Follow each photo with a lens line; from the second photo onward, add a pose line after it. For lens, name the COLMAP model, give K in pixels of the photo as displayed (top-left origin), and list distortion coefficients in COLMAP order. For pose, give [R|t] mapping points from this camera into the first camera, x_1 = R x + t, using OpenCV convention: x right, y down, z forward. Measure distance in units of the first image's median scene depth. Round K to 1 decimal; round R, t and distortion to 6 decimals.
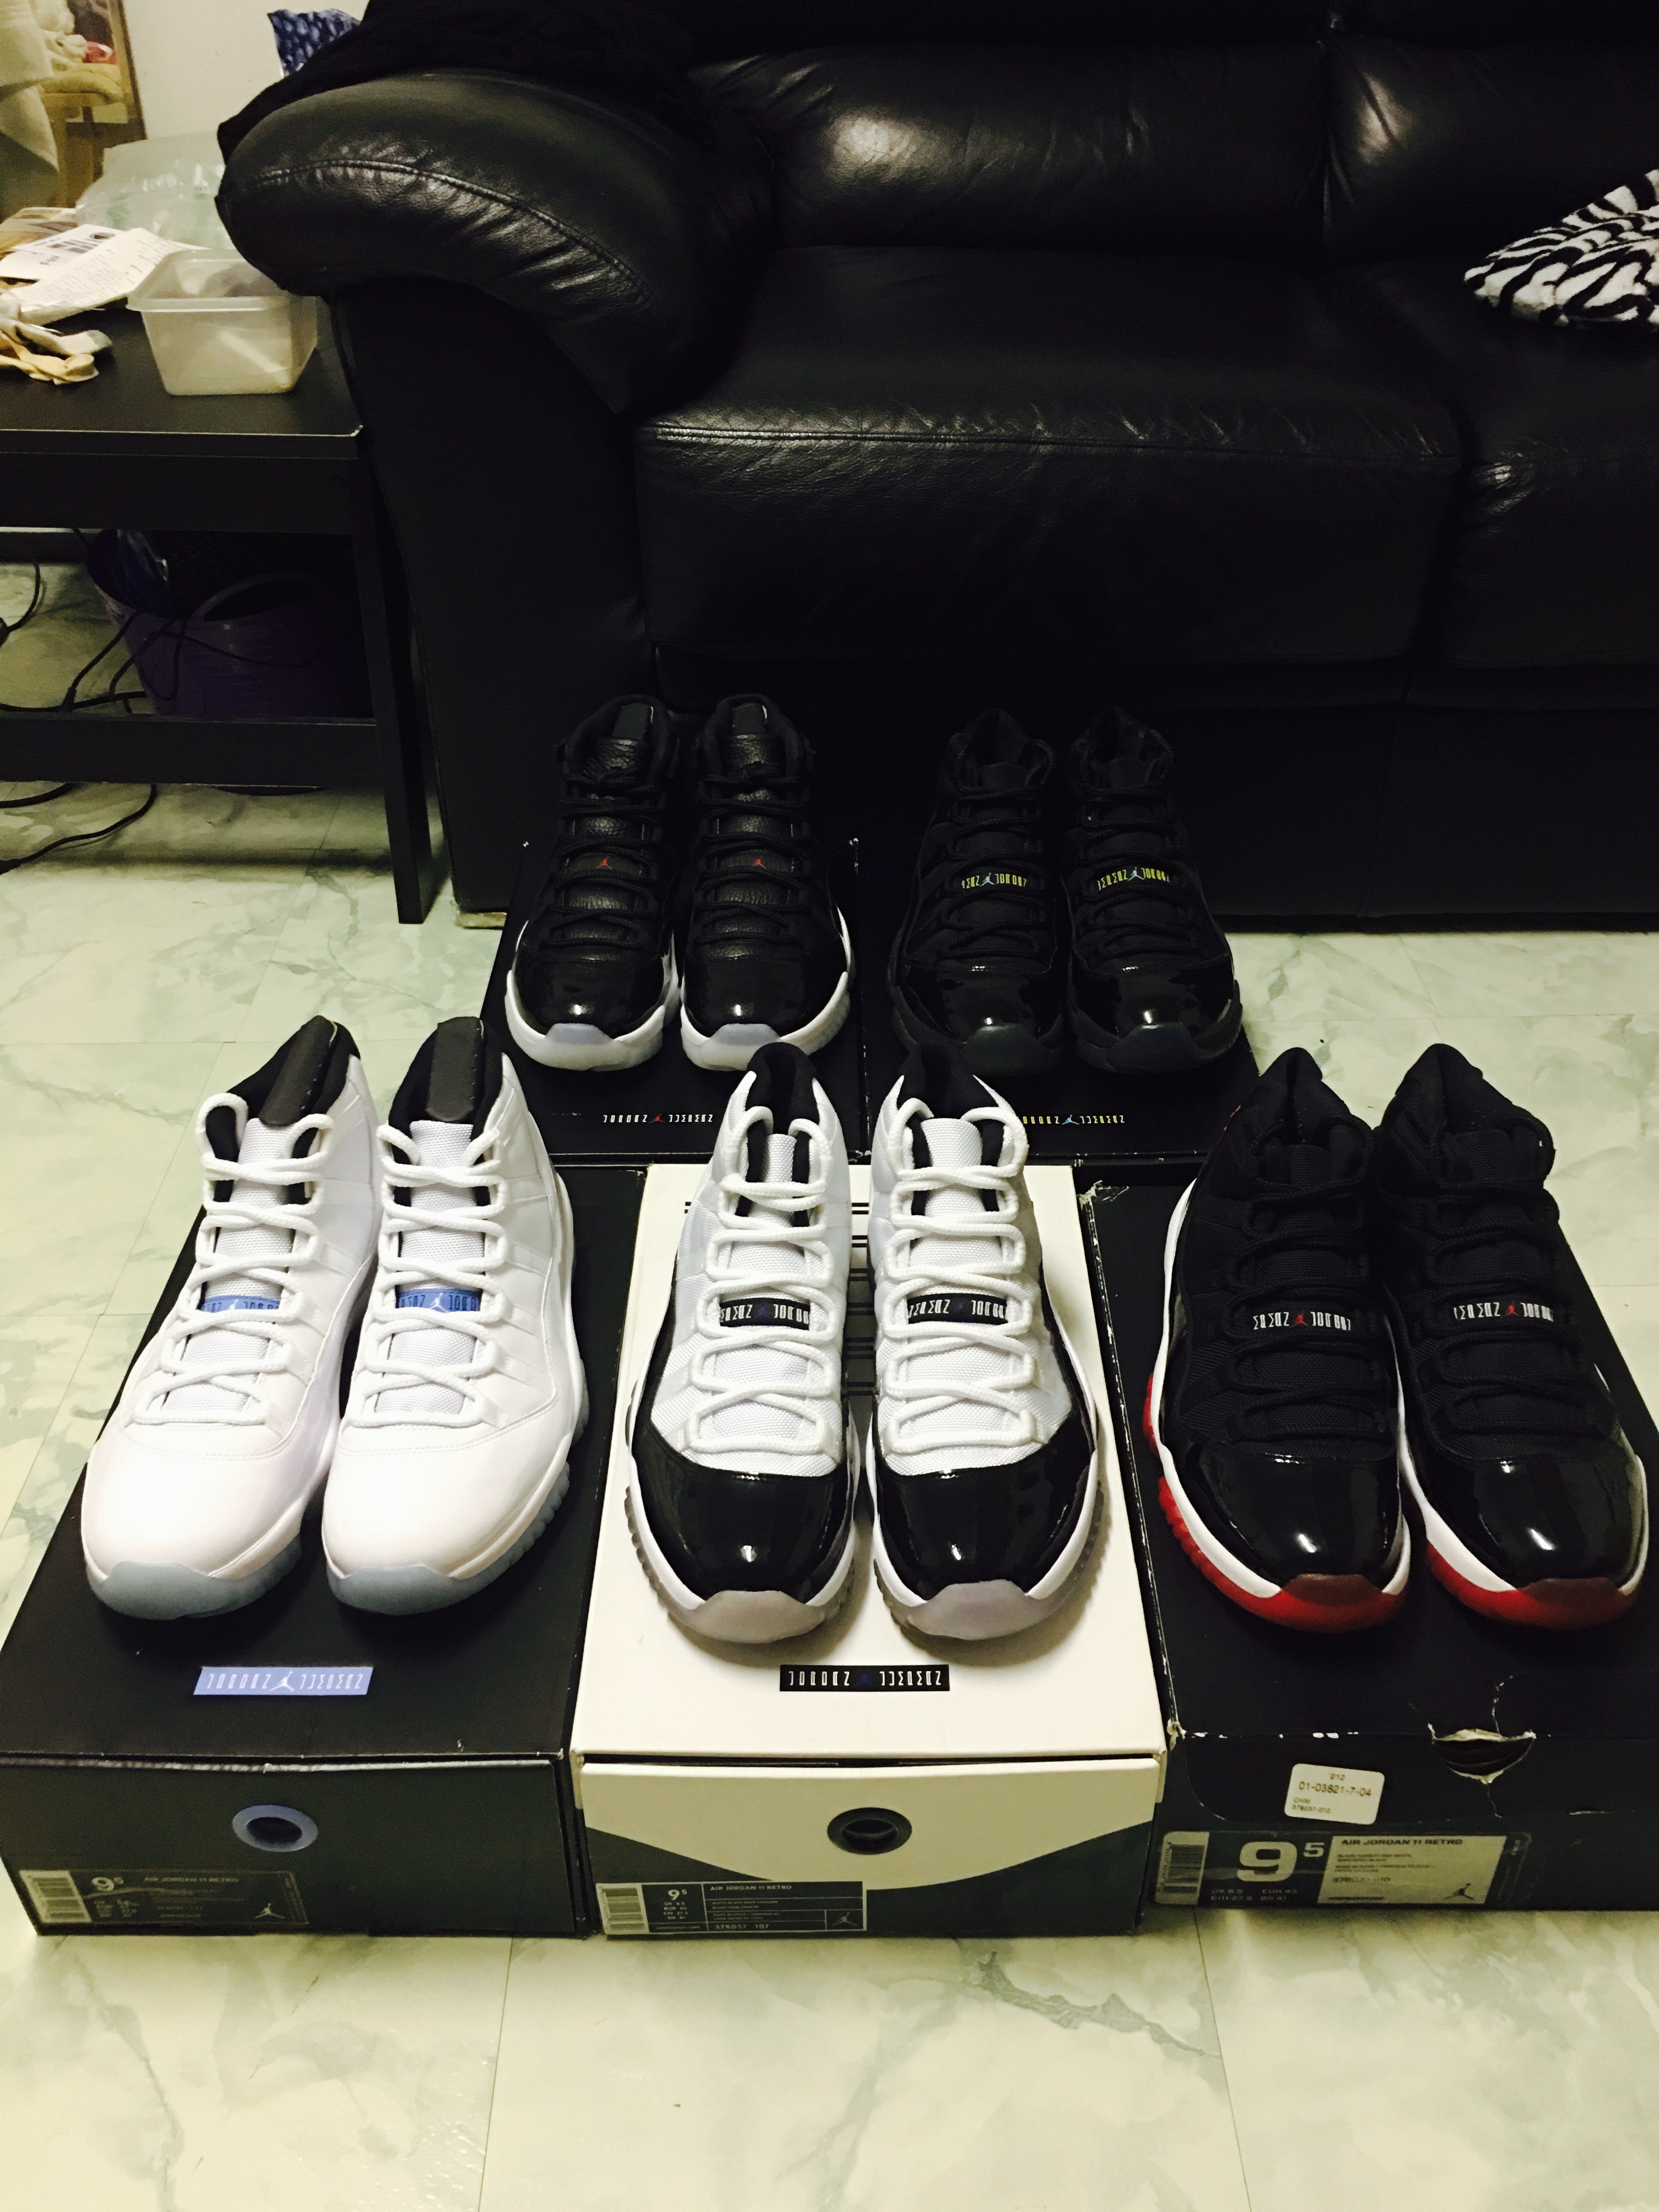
lens RADIAL K [[1890.1, 0, 829.5], [0, 1890.1, 1106.0], [0, 0, 1]] dist [0.052342, -0.072121]
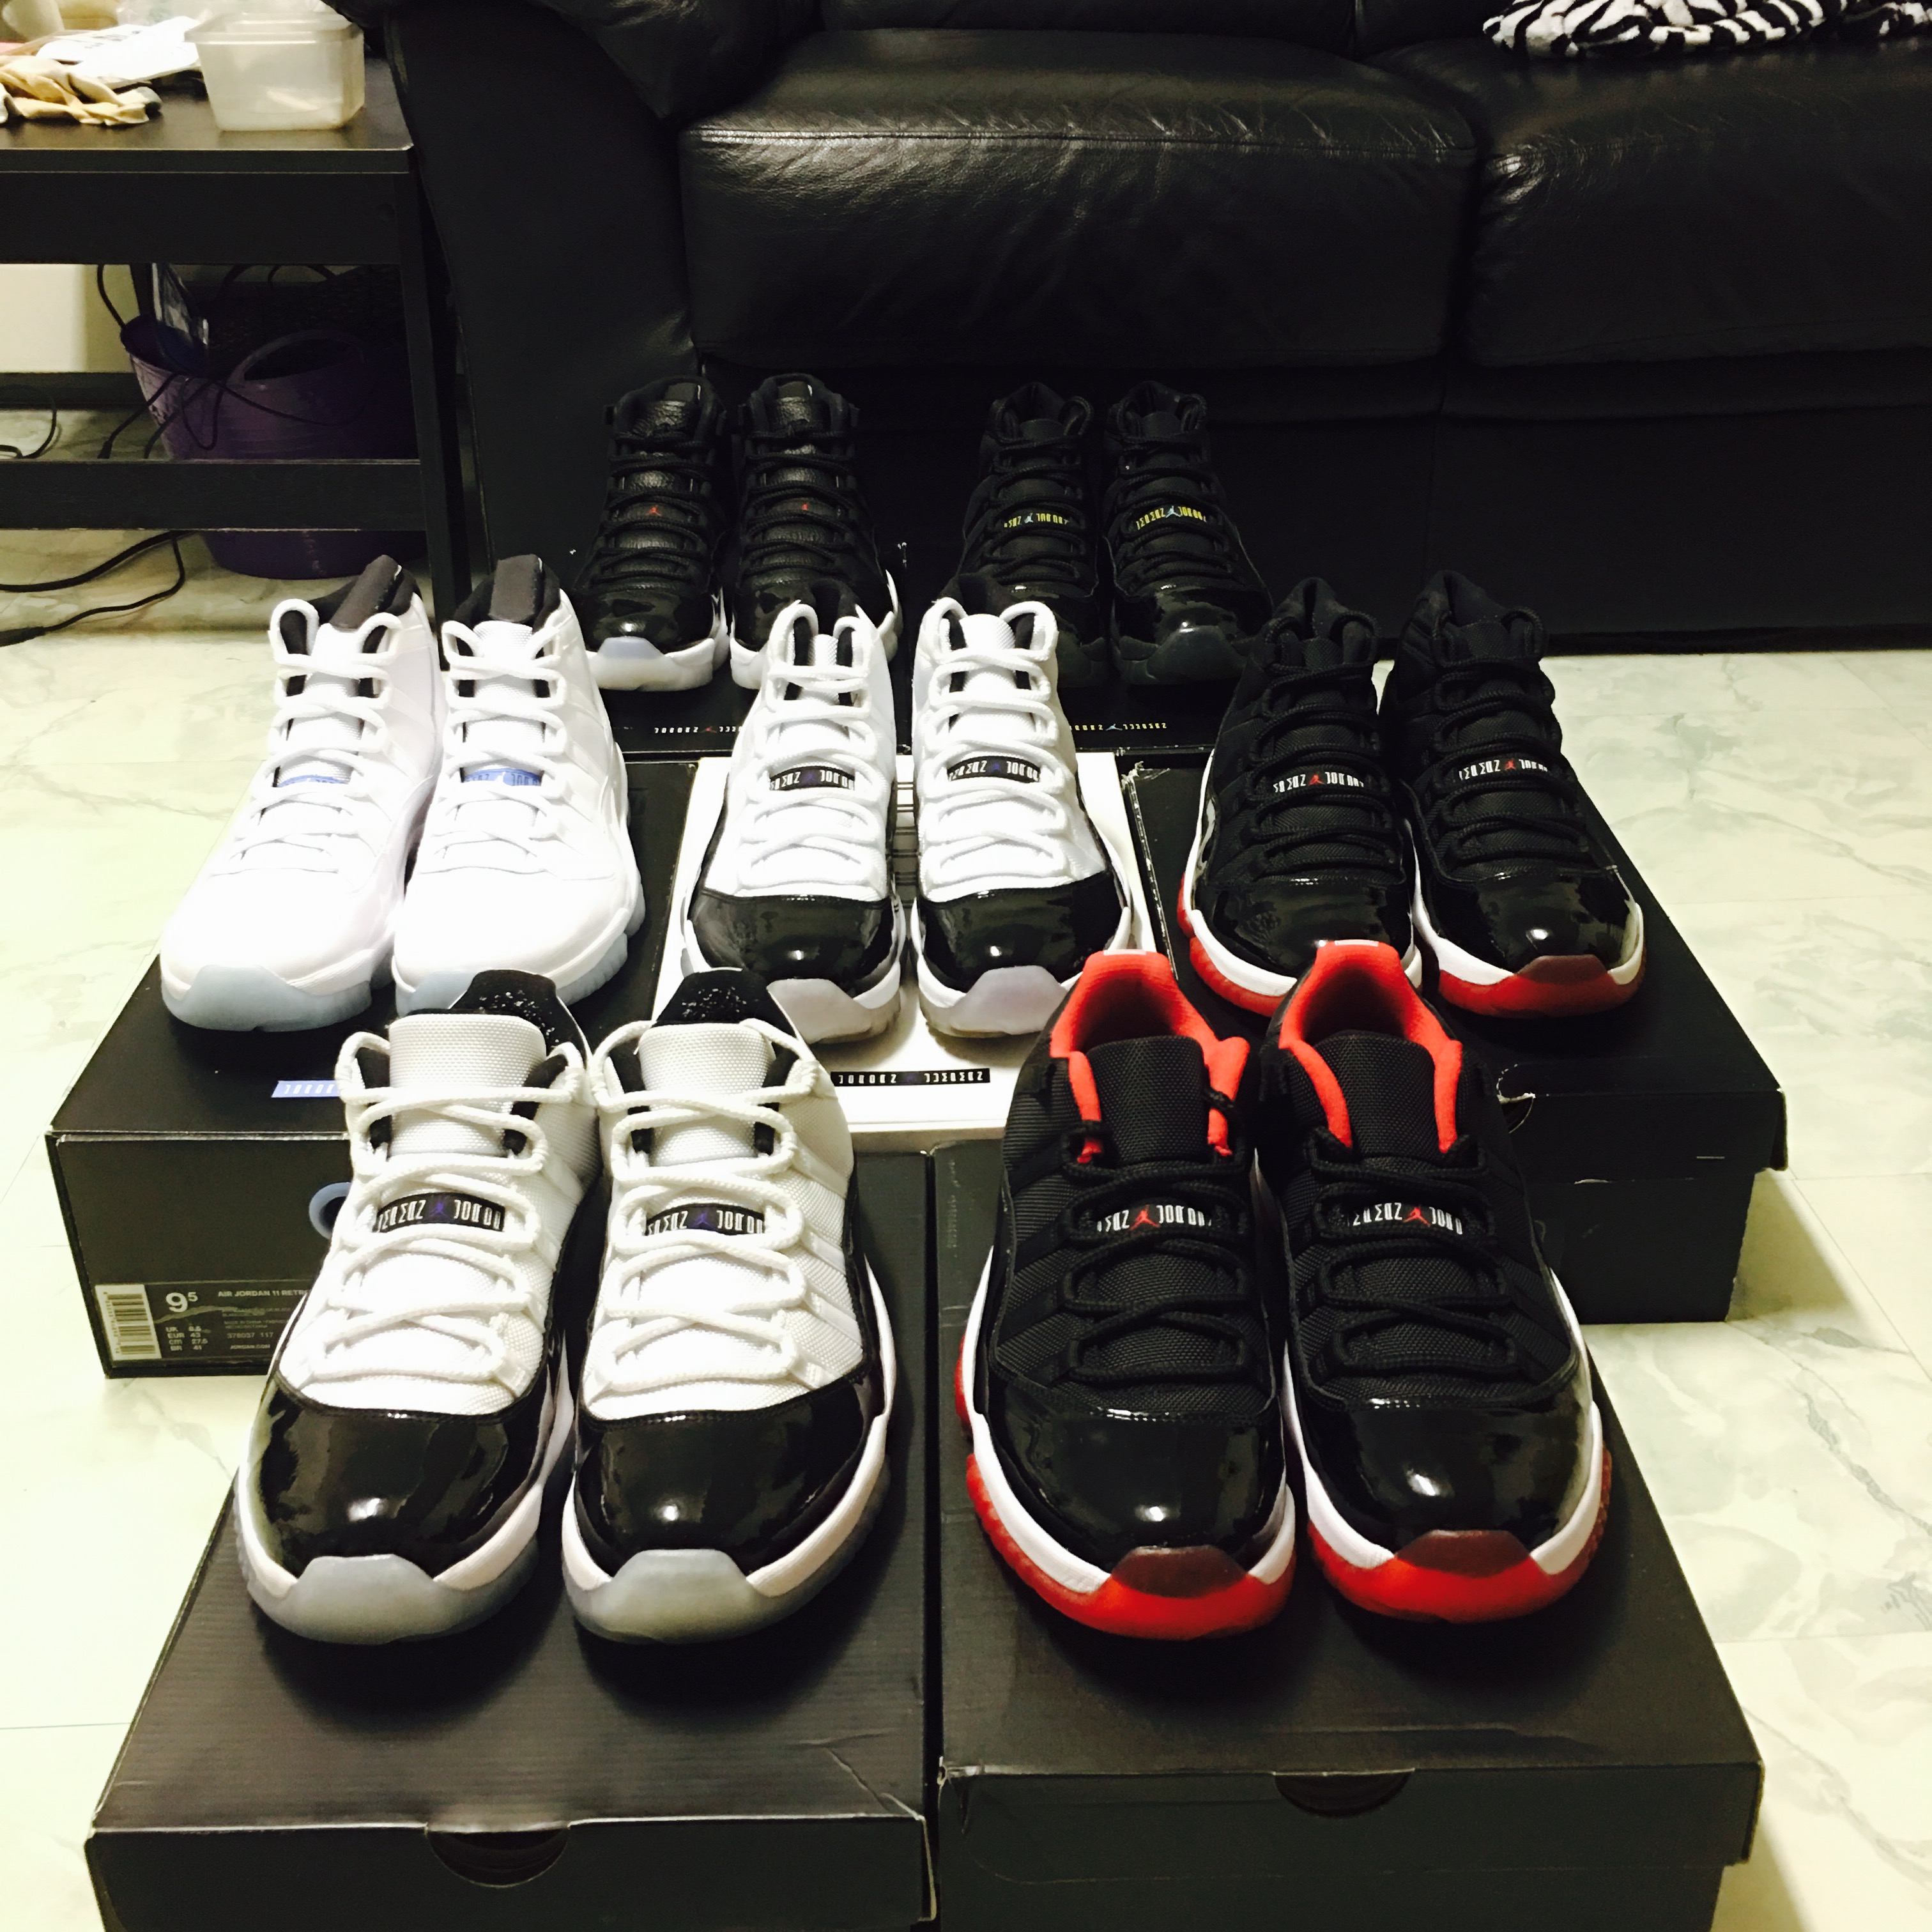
lens RADIAL K [[2201.7, 0, 966.0], [0, 2201.7, 966.0], [0, 0, 1]] dist [0.042772, -0.054139]
pose [[0.999411, -0.019080, 0.028508, 0.010800], [0.022468, 0.992063, -0.123718, 0.269372], [-0.025922, 0.124286, 0.991908, -0.154966]]
